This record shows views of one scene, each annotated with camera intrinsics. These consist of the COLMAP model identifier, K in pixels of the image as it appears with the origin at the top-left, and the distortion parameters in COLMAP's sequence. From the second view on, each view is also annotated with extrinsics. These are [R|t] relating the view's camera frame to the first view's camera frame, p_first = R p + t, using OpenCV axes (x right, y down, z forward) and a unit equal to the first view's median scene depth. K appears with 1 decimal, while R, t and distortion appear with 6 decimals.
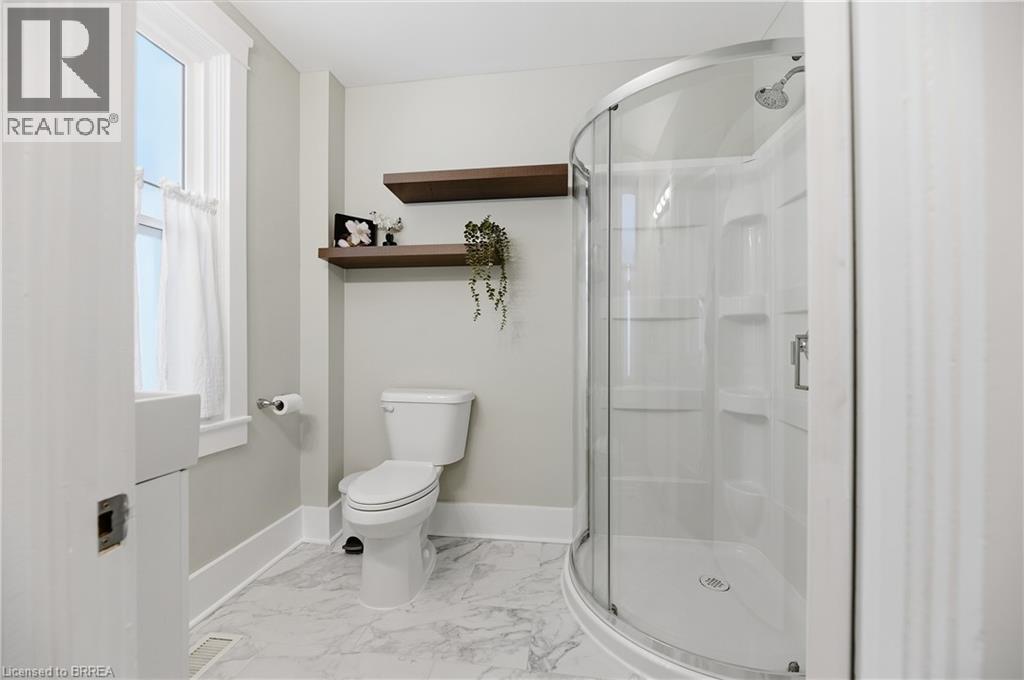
lens RADIAL K [[415.7, 0, 509.0], [0, 415.7, 340.0], [0, 0, 1]] dist [-0.002341, -0.000217]
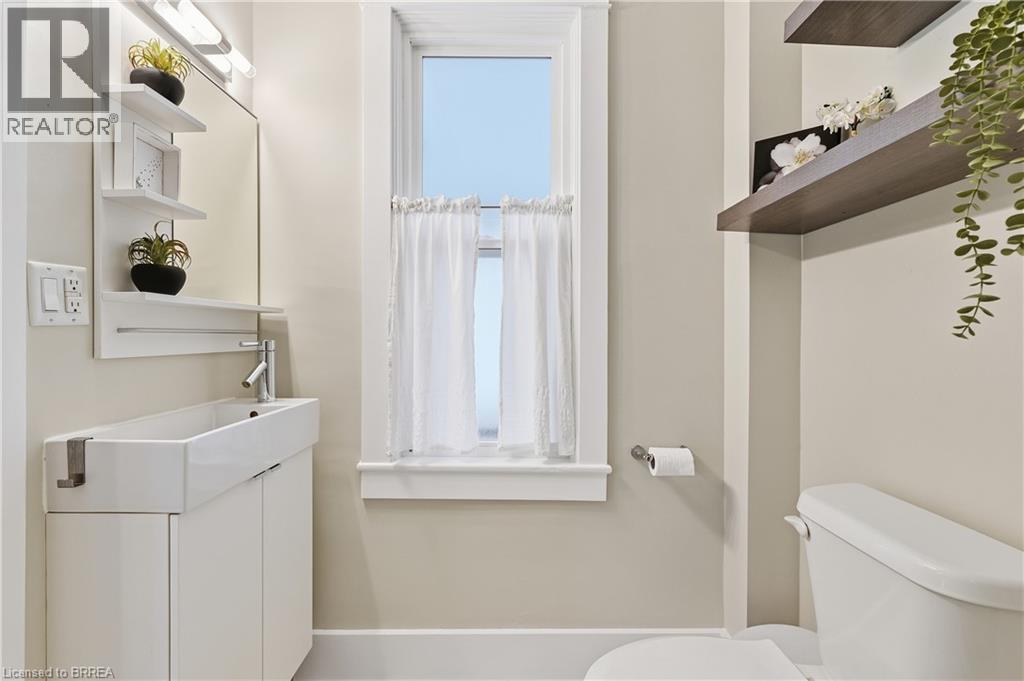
lens RADIAL K [[484.2, 0, 512.0], [0, 484.2, 340.5], [0, 0, 1]] dist [0.001727, -0.000128]
pose [[0.135535, 0.000495, -0.990772, 0.194544], [-0.001459, 0.999999, 0.000301, -0.039589], [0.990772, 0.001405, 0.135535, 0.616155]]
